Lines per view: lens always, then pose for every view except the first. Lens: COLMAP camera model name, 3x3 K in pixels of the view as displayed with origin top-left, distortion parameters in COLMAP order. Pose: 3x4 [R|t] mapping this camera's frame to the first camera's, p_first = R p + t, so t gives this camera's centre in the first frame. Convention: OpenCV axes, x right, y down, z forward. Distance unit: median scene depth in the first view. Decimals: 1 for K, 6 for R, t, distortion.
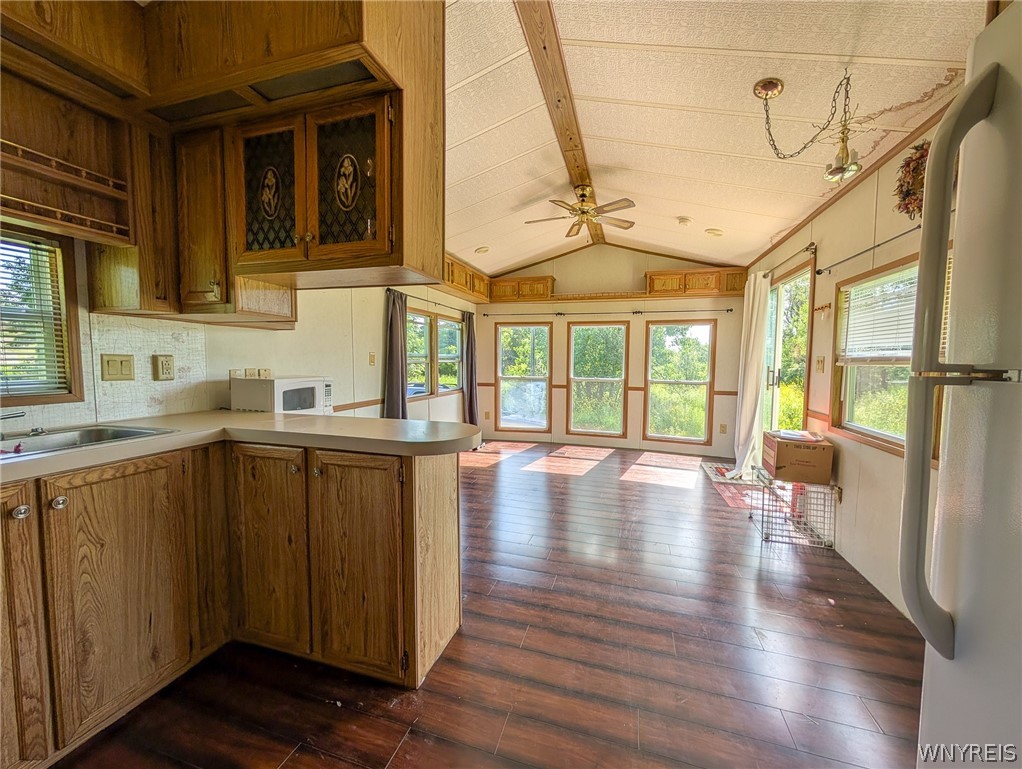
lens RADIAL K [[387.4, 0, 515.5], [0, 387.4, 383.8], [0, 0, 1]] dist [-0.001133, 0.000238]
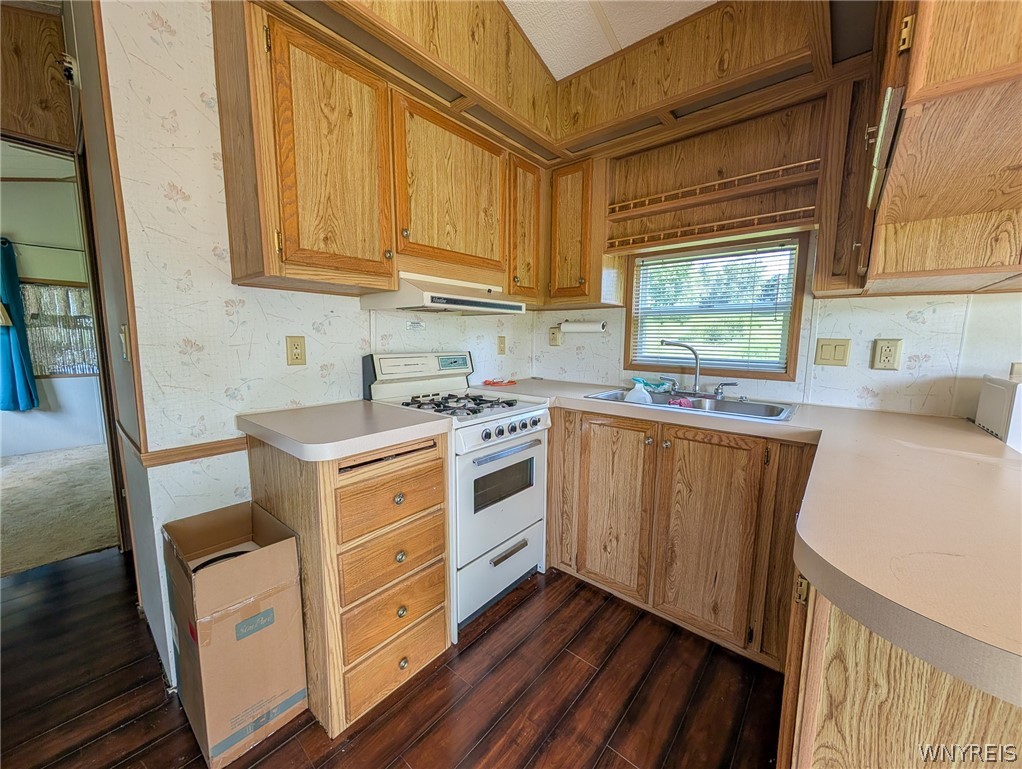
lens RADIAL K [[387.4, 0, 515.5], [0, 387.4, 383.8], [0, 0, 1]] dist [-0.001133, 0.000238]
pose [[-0.403325, 0.099942, -0.909583, 0.205123], [-0.068714, 0.987903, 0.139017, -0.045932], [0.912473, 0.118570, -0.391579, 0.691551]]
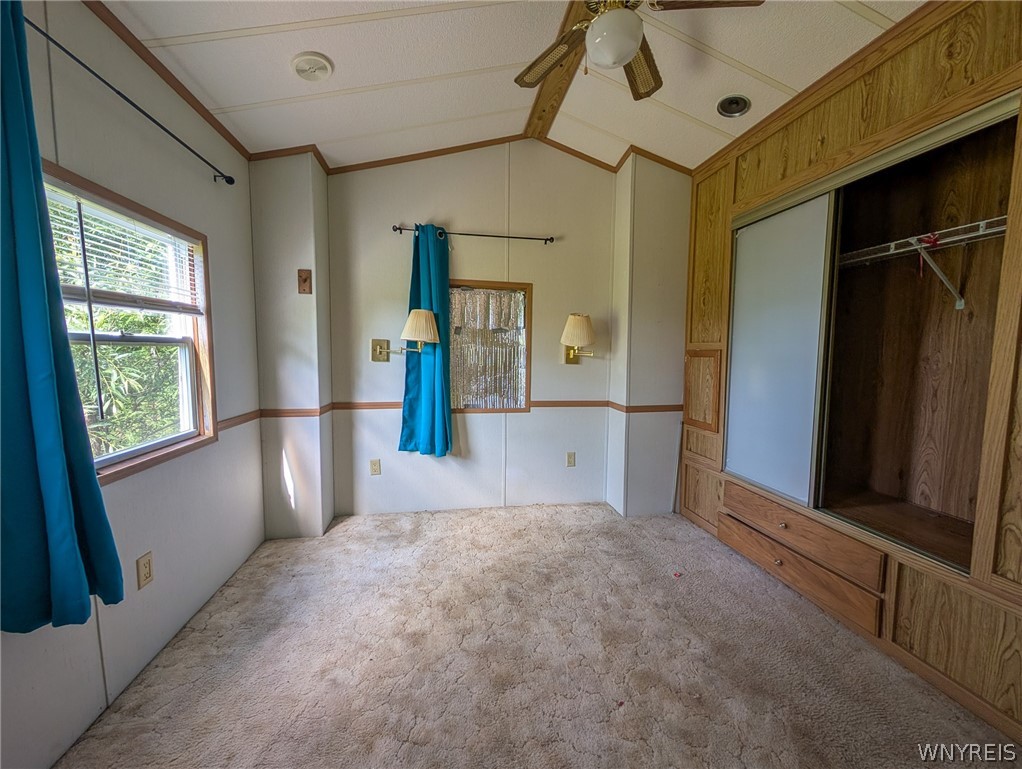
lens RADIAL K [[387.4, 0, 515.5], [0, 387.4, 383.8], [0, 0, 1]] dist [-0.001133, 0.000238]
pose [[-0.895193, 0.018719, -0.445286, -0.249059], [-0.045495, 0.990060, 0.133084, 0.073990], [0.443351, 0.139394, -0.885443, -1.271019]]
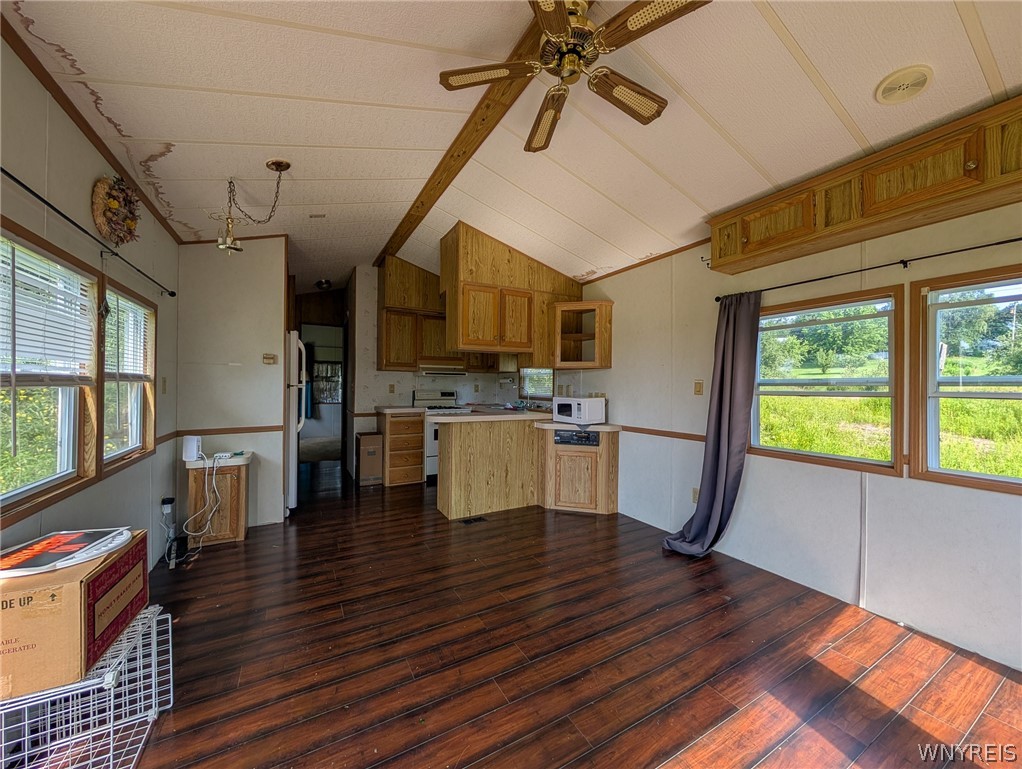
lens RADIAL K [[387.4, 0, 515.5], [0, 387.4, 383.8], [0, 0, 1]] dist [-0.001133, 0.000238]
pose [[-0.696951, -0.016202, -0.716935, 1.145354], [-0.057647, 0.997775, 0.033492, -0.166702], [0.714797, 0.064672, -0.696335, 2.805151]]
